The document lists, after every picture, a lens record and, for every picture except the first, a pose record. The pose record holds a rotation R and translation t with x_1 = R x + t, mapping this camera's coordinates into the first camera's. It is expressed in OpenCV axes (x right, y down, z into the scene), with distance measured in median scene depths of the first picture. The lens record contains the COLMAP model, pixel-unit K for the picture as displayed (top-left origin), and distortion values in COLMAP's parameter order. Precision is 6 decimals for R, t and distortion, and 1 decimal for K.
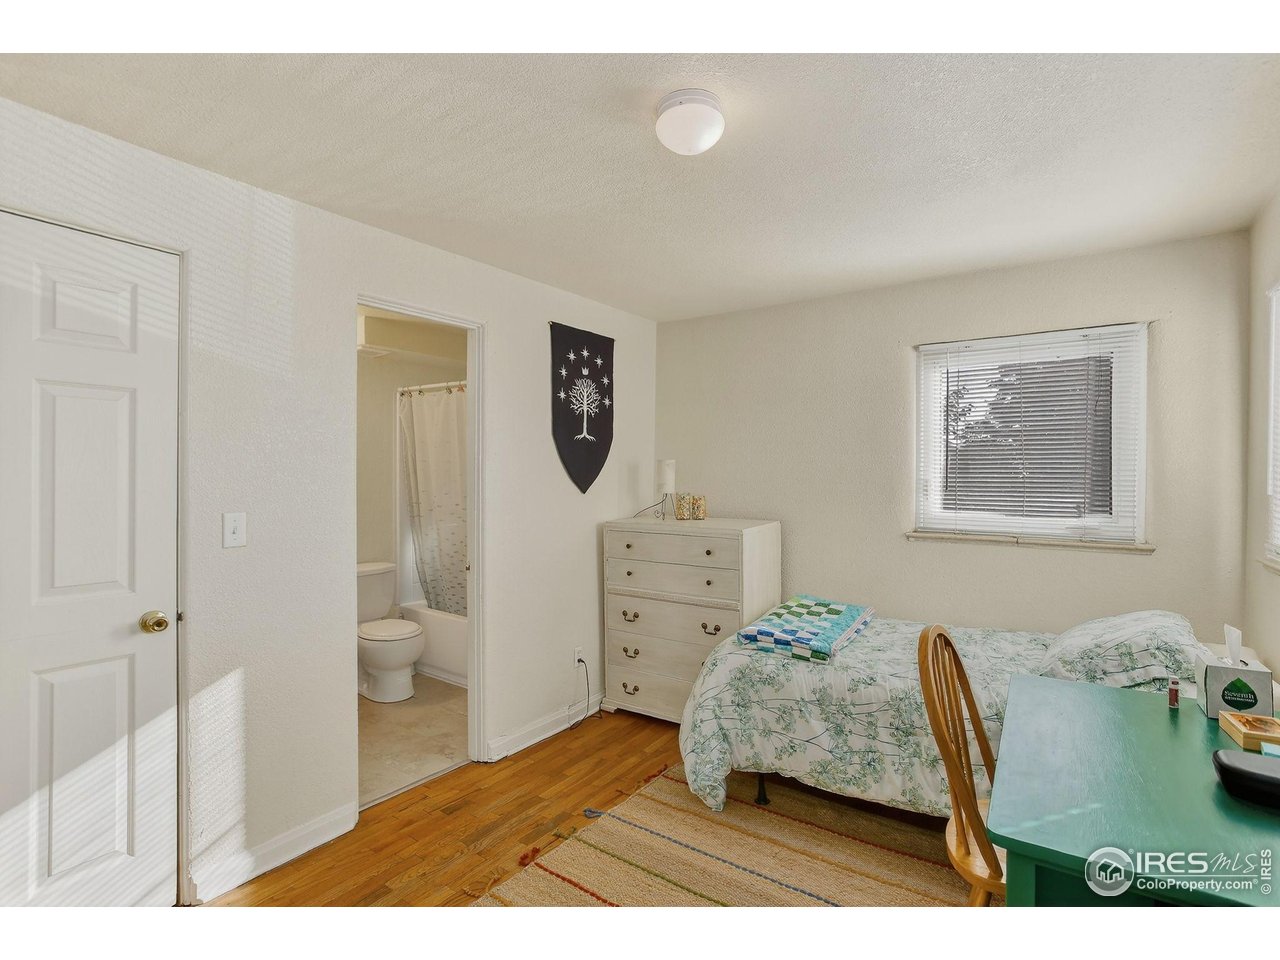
lens RADIAL K [[633.8, 0, 631.9], [0, 633.8, 472.0], [0, 0, 1]] dist [-0.034151, 0.030422]
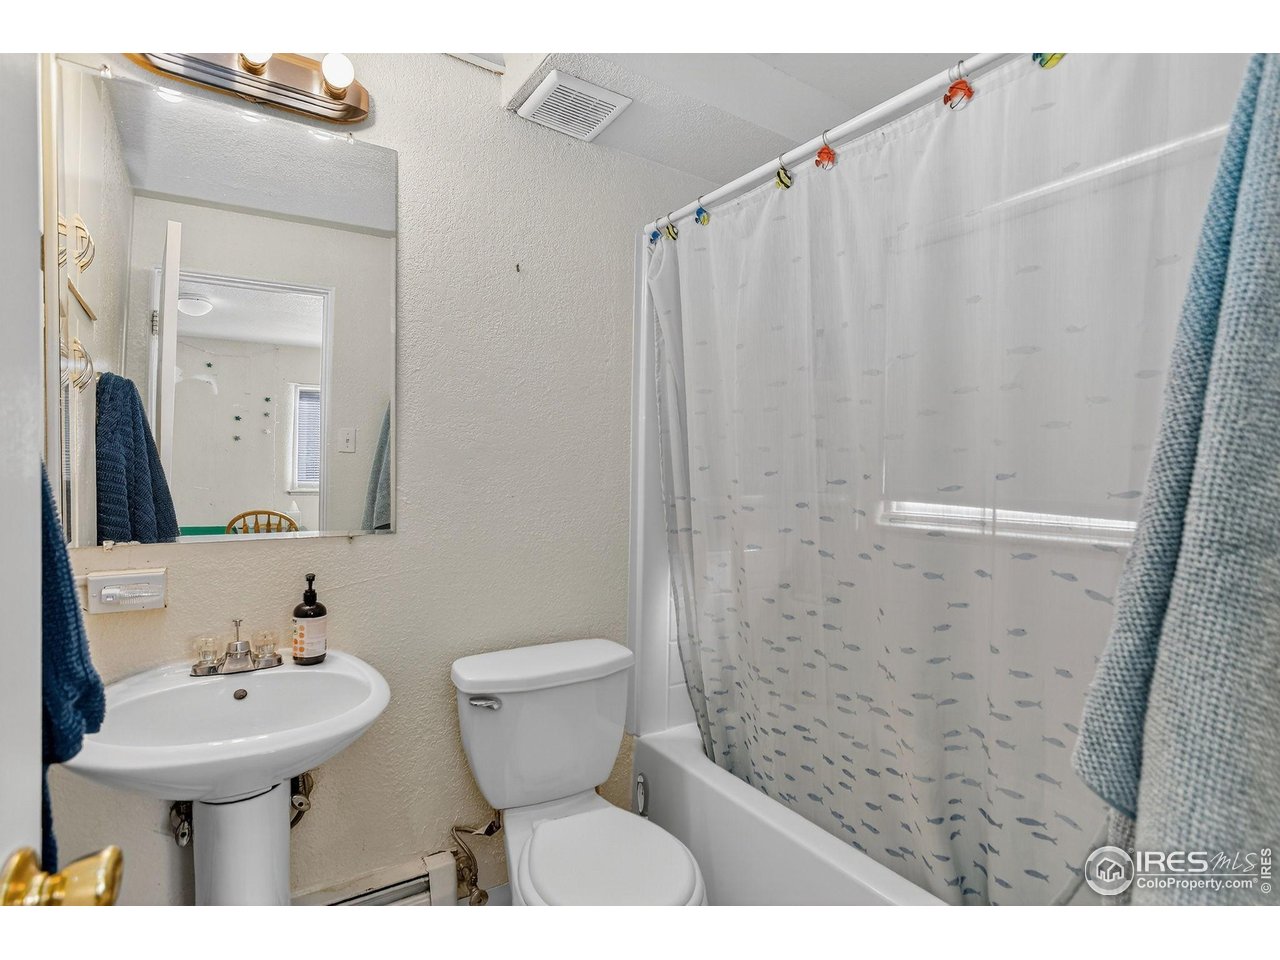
lens RADIAL K [[633.8, 0, 631.9], [0, 633.8, 472.0], [0, 0, 1]] dist [-0.034151, 0.030422]
pose [[0.933222, 0.019749, -0.358757, -0.225473], [-0.016887, 0.999796, 0.011109, 0.028069], [0.358903, -0.004309, 0.933365, 0.605248]]
